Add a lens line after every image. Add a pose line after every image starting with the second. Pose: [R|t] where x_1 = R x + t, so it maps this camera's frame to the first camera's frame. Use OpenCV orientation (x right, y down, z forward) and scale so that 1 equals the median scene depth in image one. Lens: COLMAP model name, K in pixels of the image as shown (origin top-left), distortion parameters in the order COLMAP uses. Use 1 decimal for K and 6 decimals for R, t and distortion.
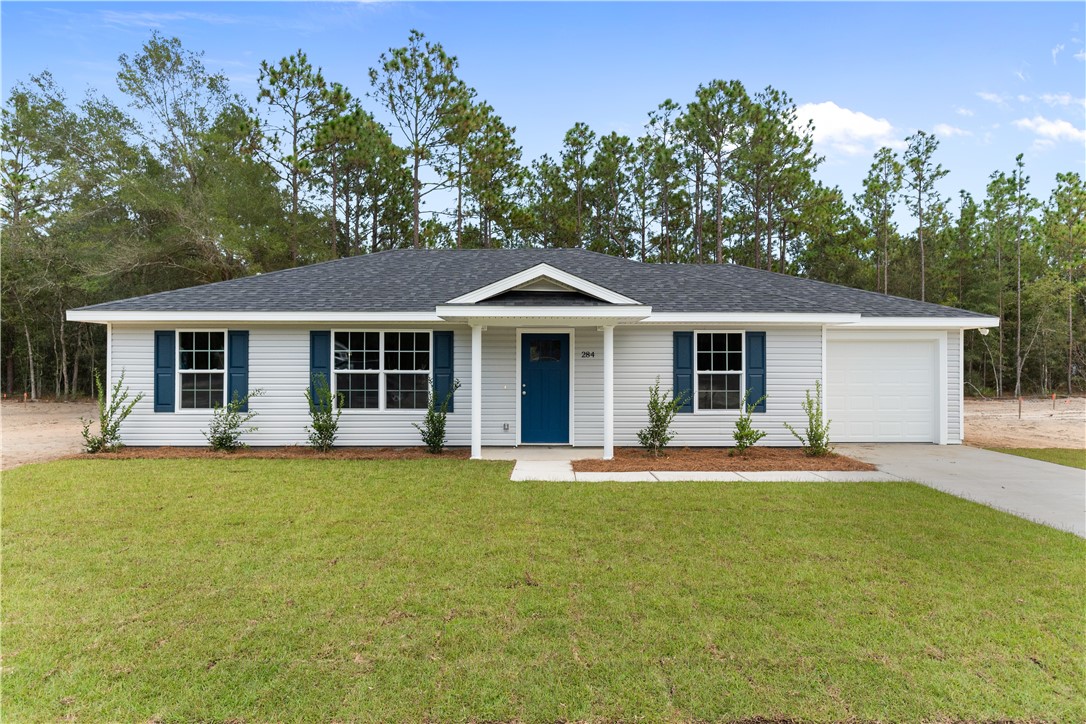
lens RADIAL K [[650.8, 0, 547.4], [0, 650.8, 361.2], [0, 0, 1]] dist [-0.005732, 0.000973]
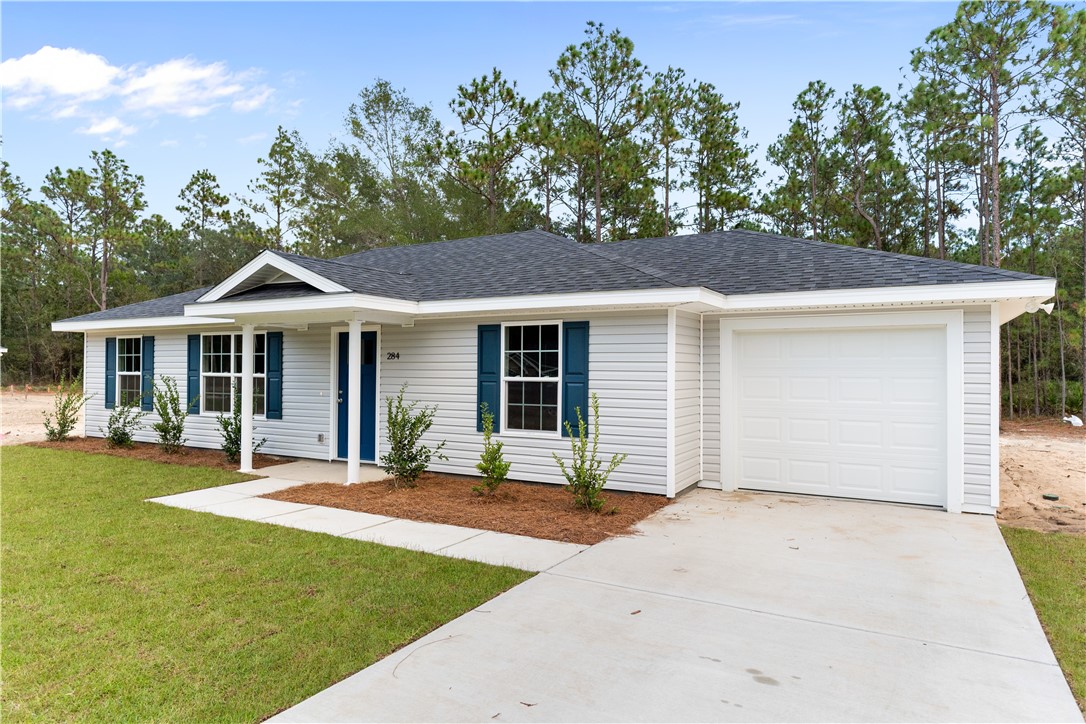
lens RADIAL K [[650.8, 0, 543.8], [0, 650.8, 363.6], [0, 0, 1]] dist [-0.005732, 0.000973]
pose [[0.872273, -0.001406, -0.489018, 0.632304], [0.001547, 0.999999, -0.000116, -0.000153], [0.489018, -0.000655, 0.872274, 0.372625]]
